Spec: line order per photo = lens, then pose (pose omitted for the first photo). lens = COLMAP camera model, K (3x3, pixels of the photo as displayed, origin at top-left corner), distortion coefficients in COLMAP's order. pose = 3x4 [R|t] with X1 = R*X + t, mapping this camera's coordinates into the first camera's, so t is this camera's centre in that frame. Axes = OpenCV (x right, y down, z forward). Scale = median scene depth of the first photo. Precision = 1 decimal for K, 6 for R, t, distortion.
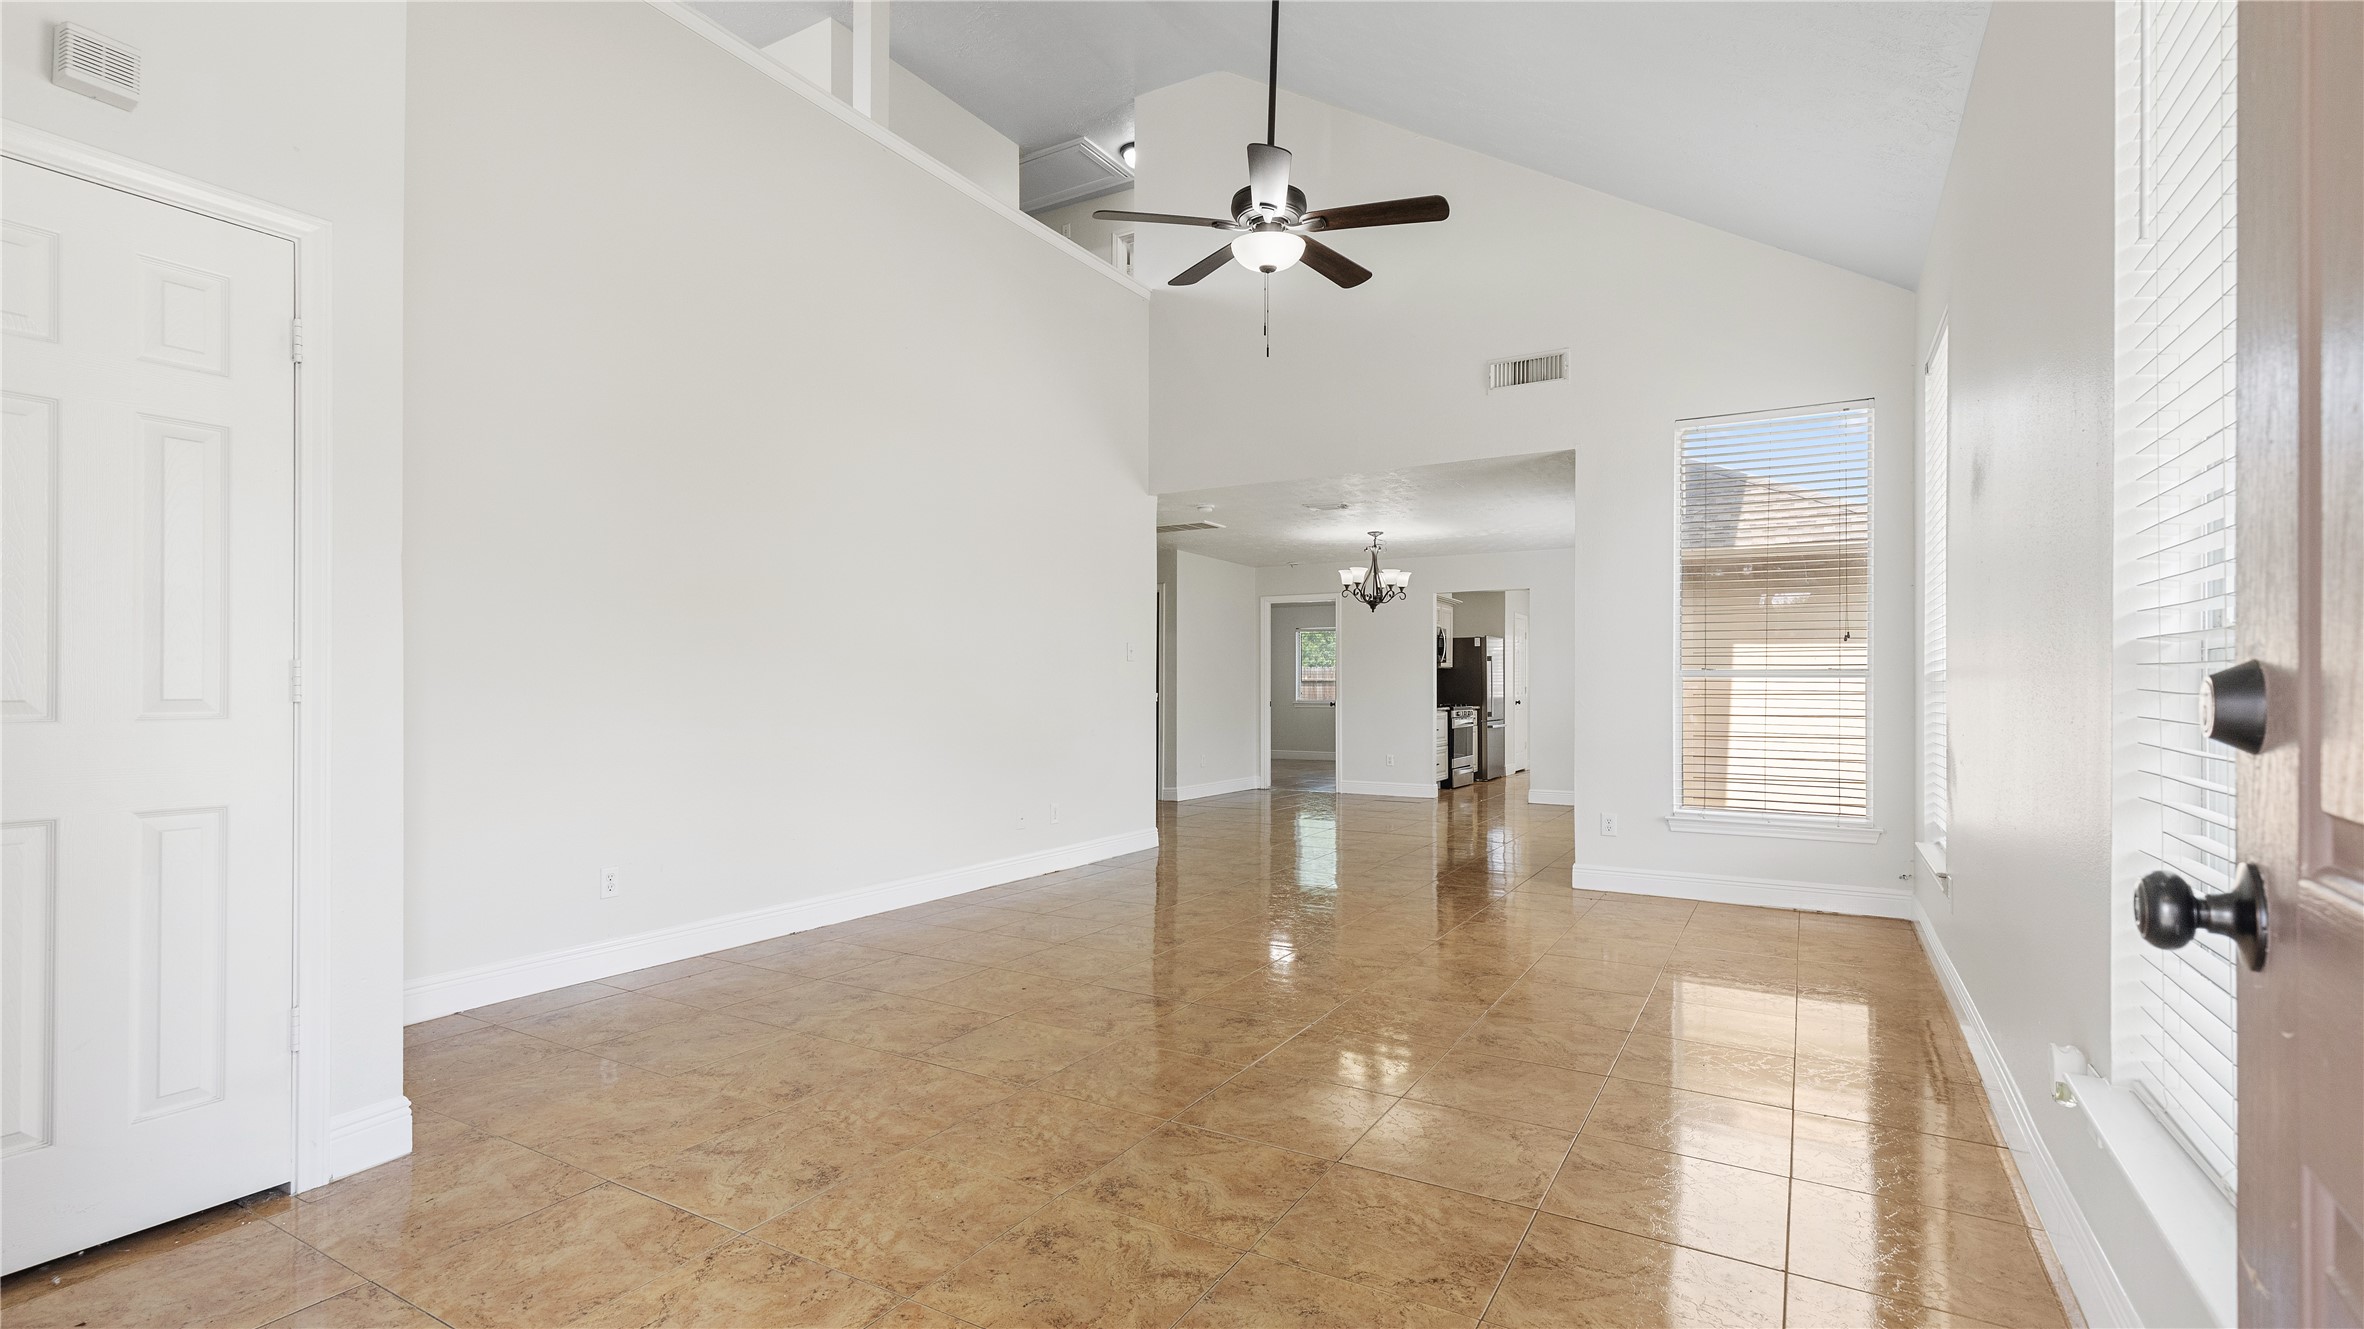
lens RADIAL K [[1069.8, 0, 1171.0], [0, 1069.8, 665.8], [0, 0, 1]] dist [0.010385, 0.000637]
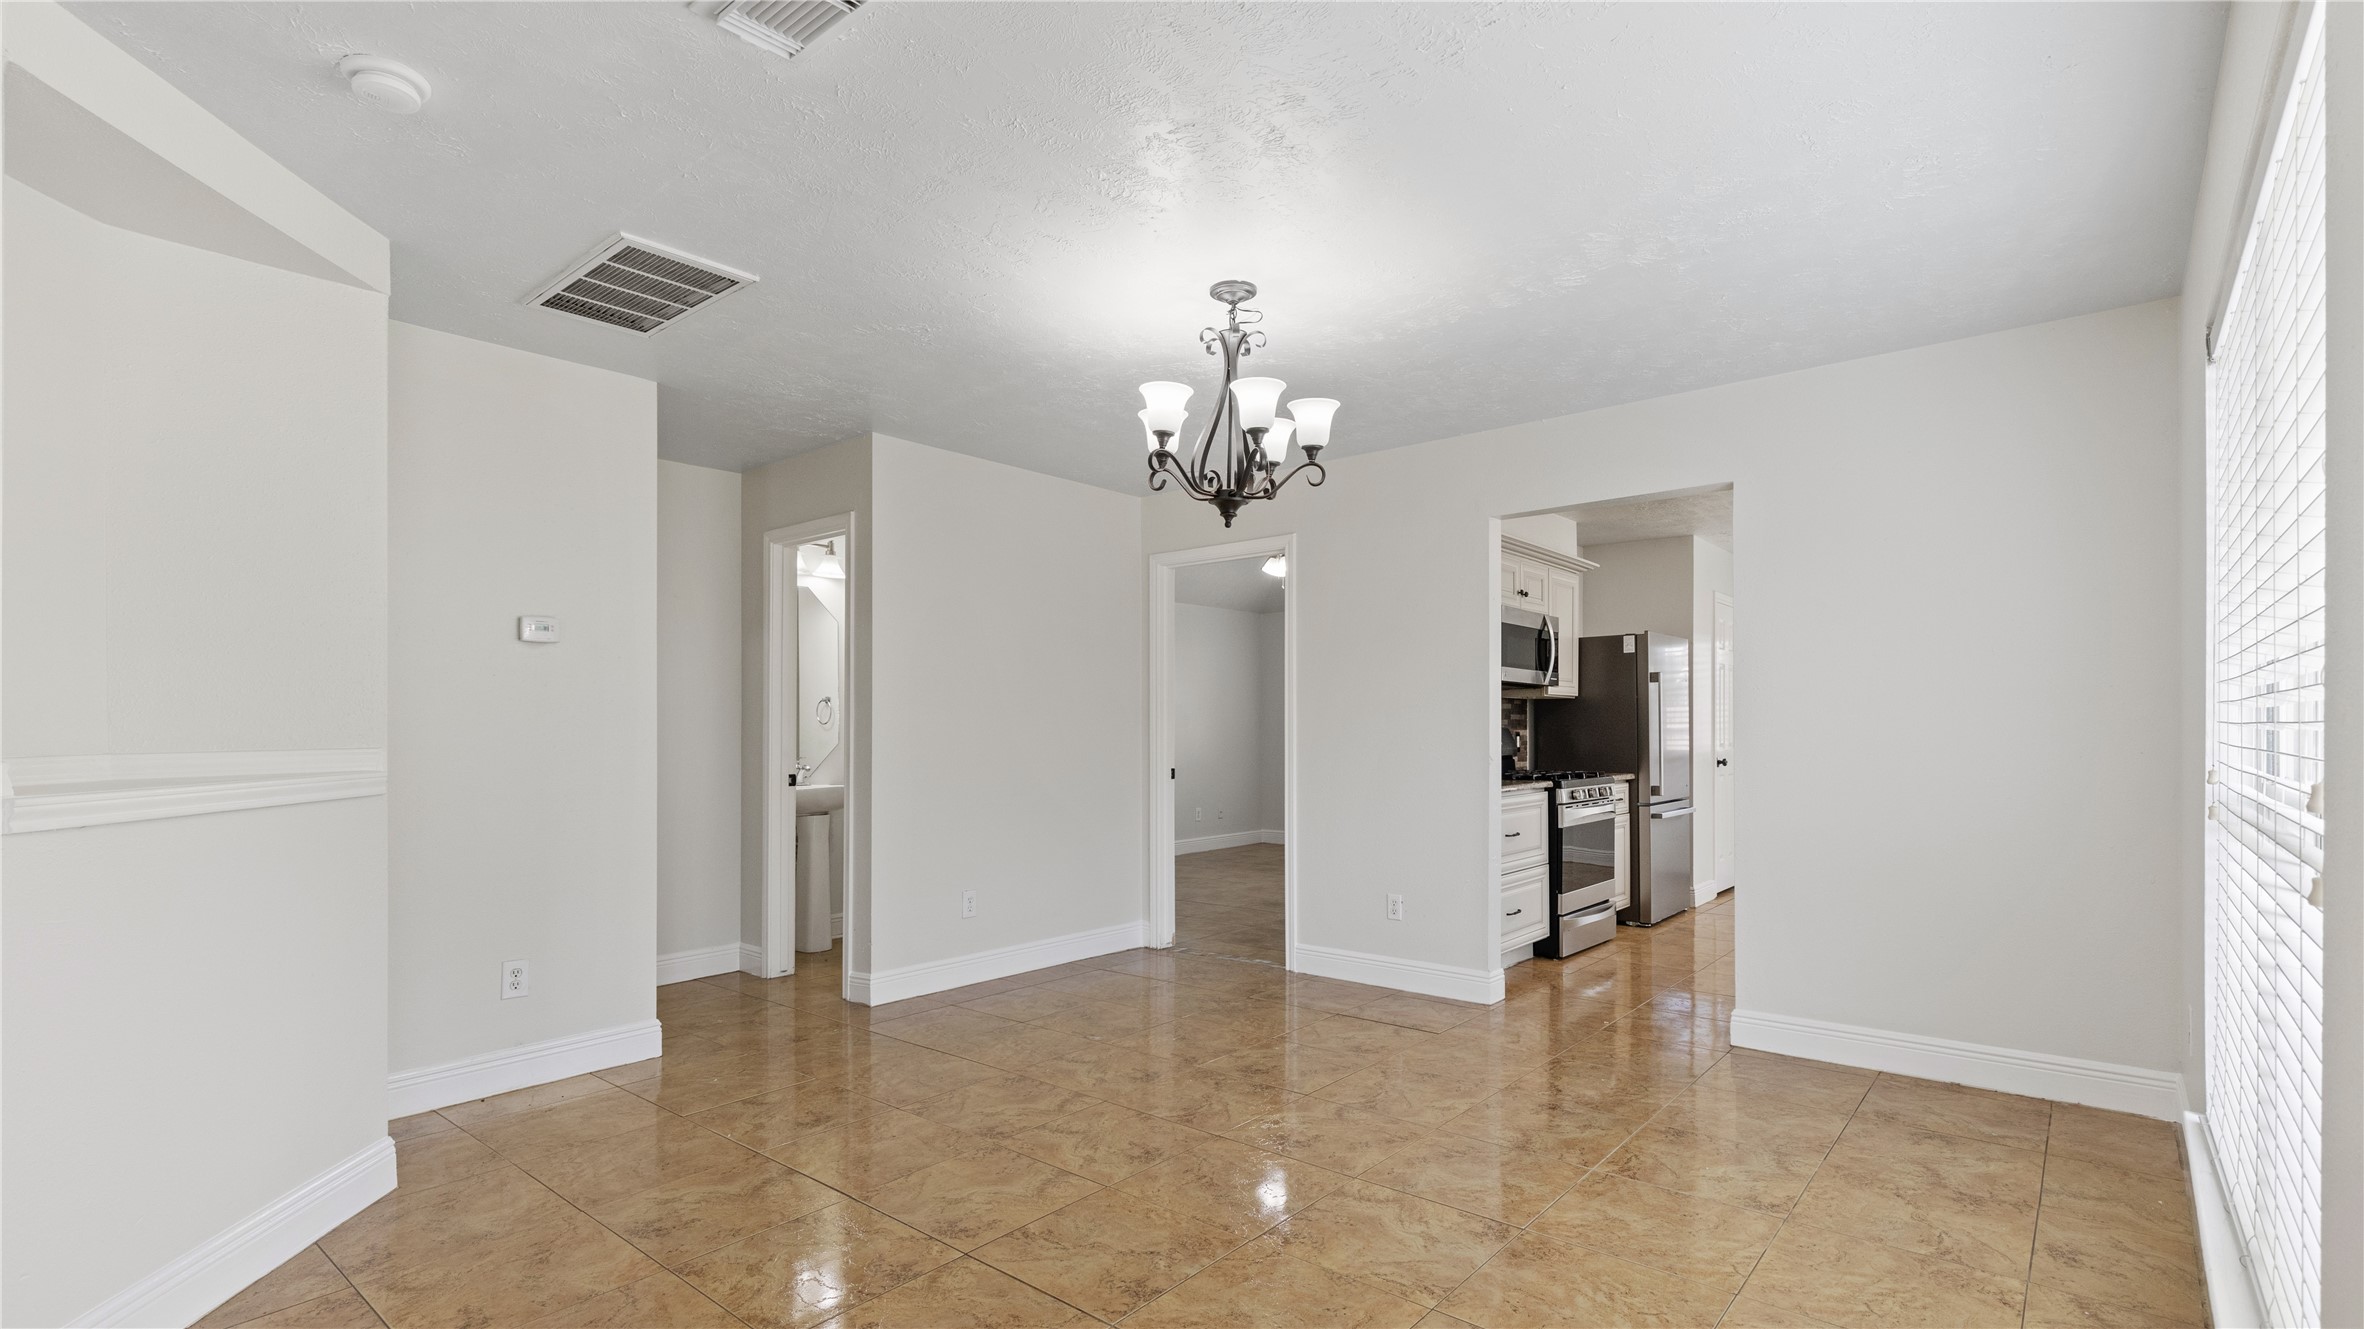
lens RADIAL K [[1069.8, 0, 1182.1], [0, 1069.8, 723.2], [0, 0, 1]] dist [0.010385, 0.000637]
pose [[0.985912, -0.006180, -0.167151, 0.182380], [0.008822, 0.999848, 0.015068, 0.005134], [0.167033, -0.016330, 0.985816, 0.526822]]
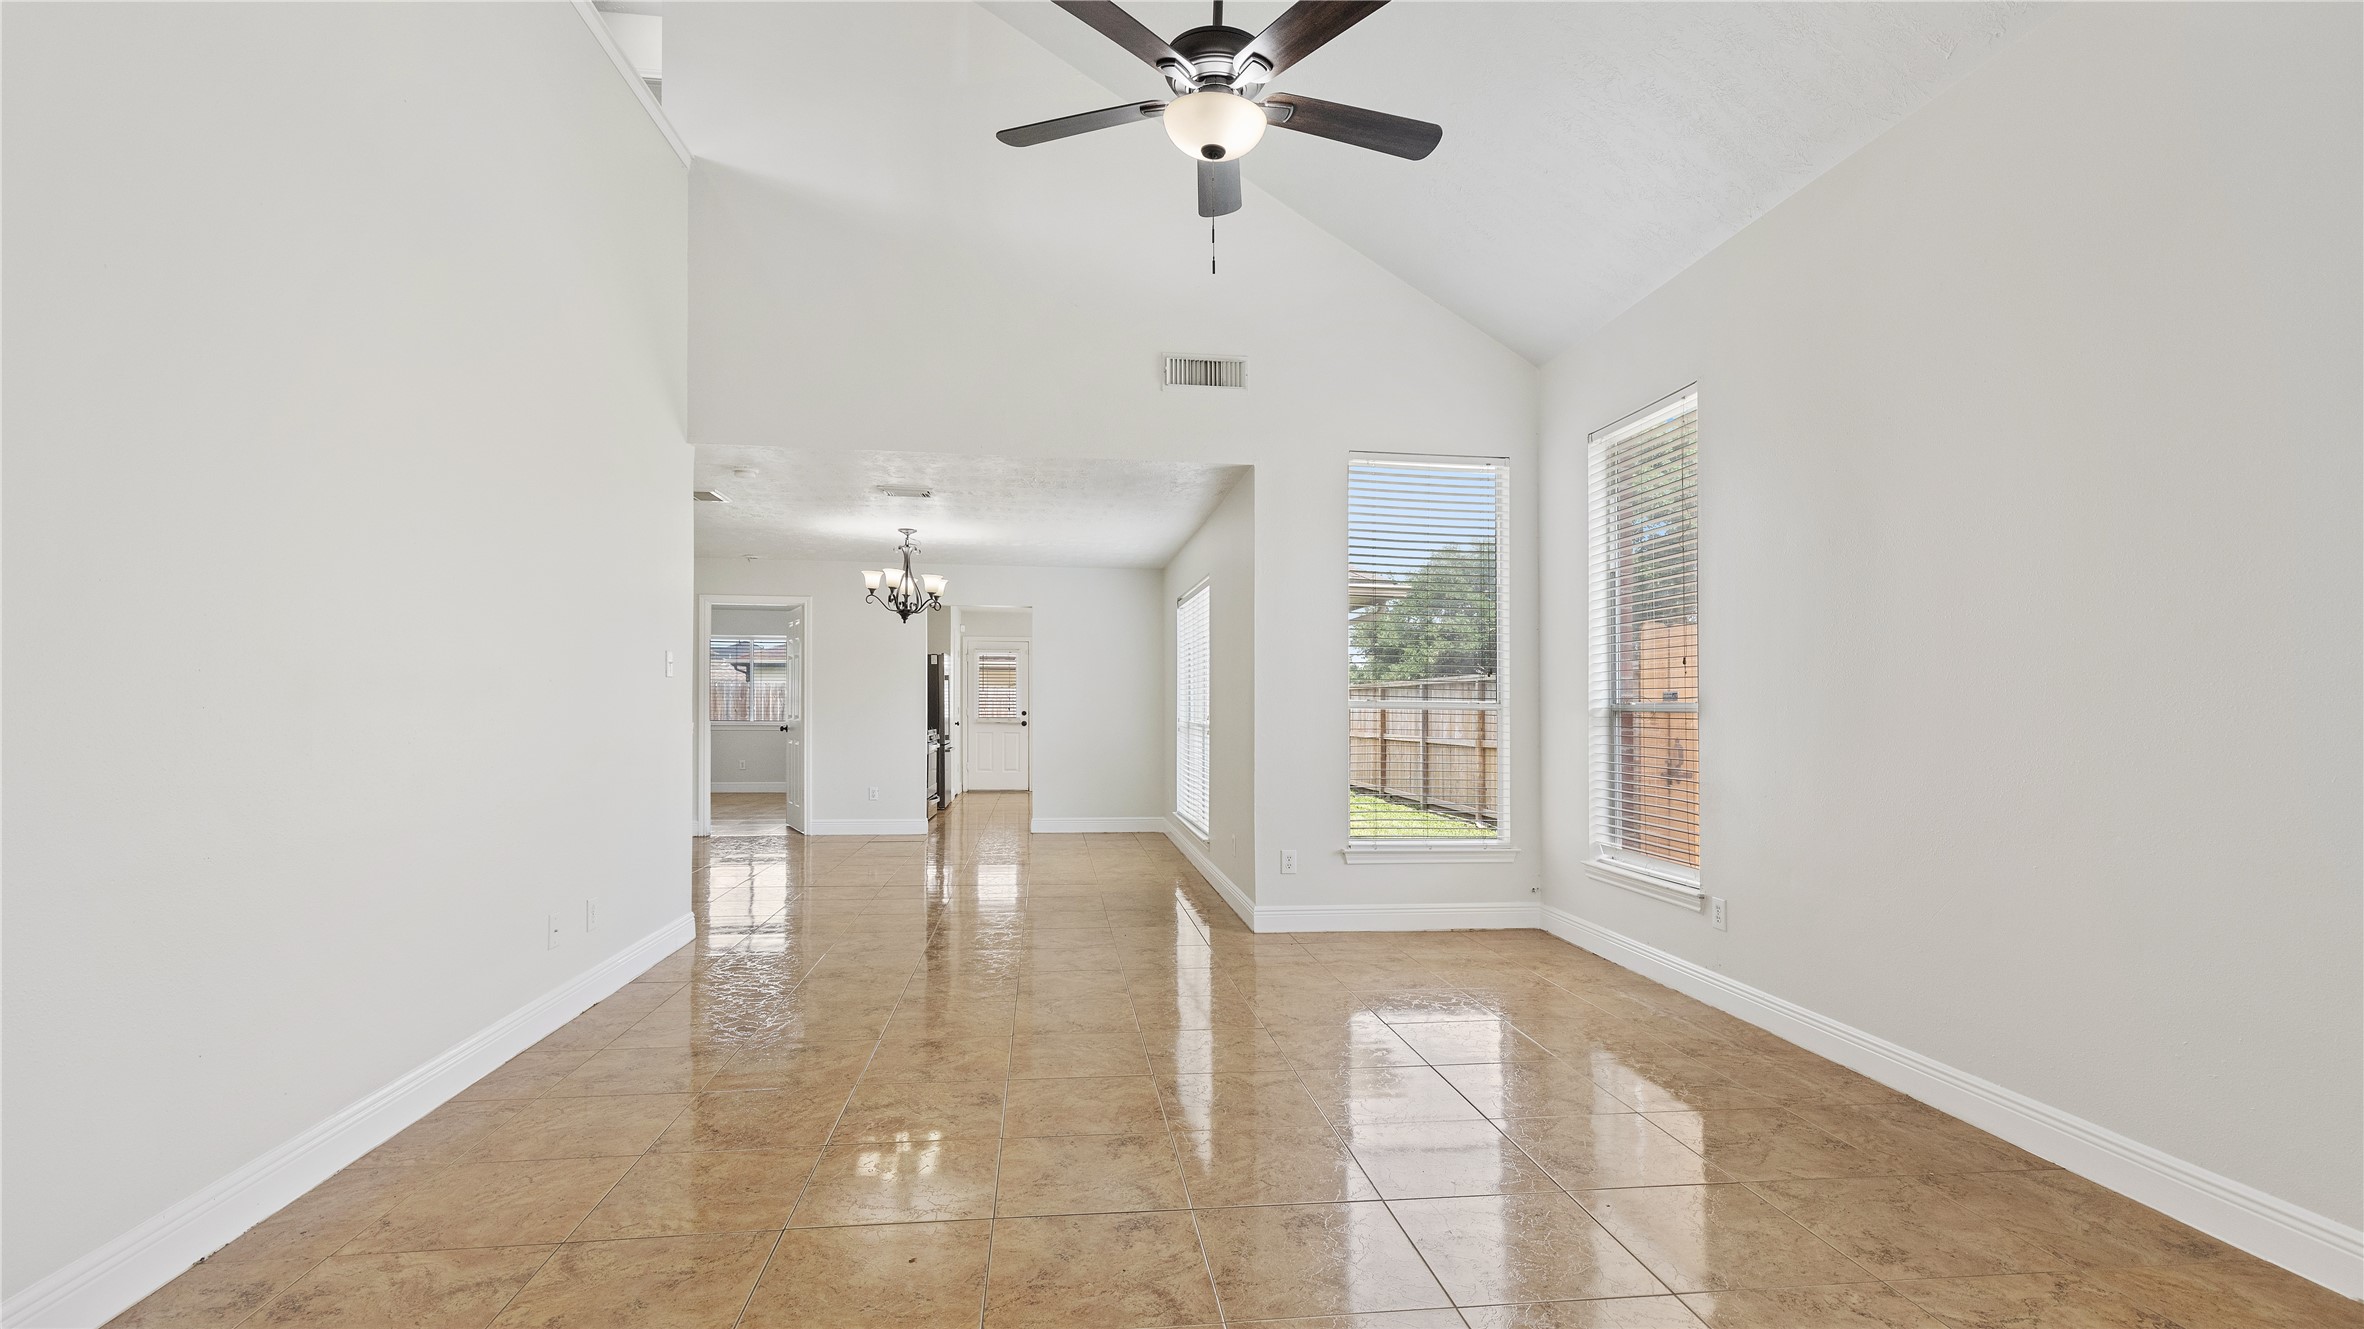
lens RADIAL K [[1069.8, 0, 1174.4], [0, 1069.8, 683.2], [0, 0, 1]] dist [0.010385, 0.000637]
pose [[0.787802, 0.016186, 0.615716, -0.131925], [-0.018428, 0.999827, -0.002705, -0.003431], [-0.615653, -0.009215, 0.787963, 0.157375]]
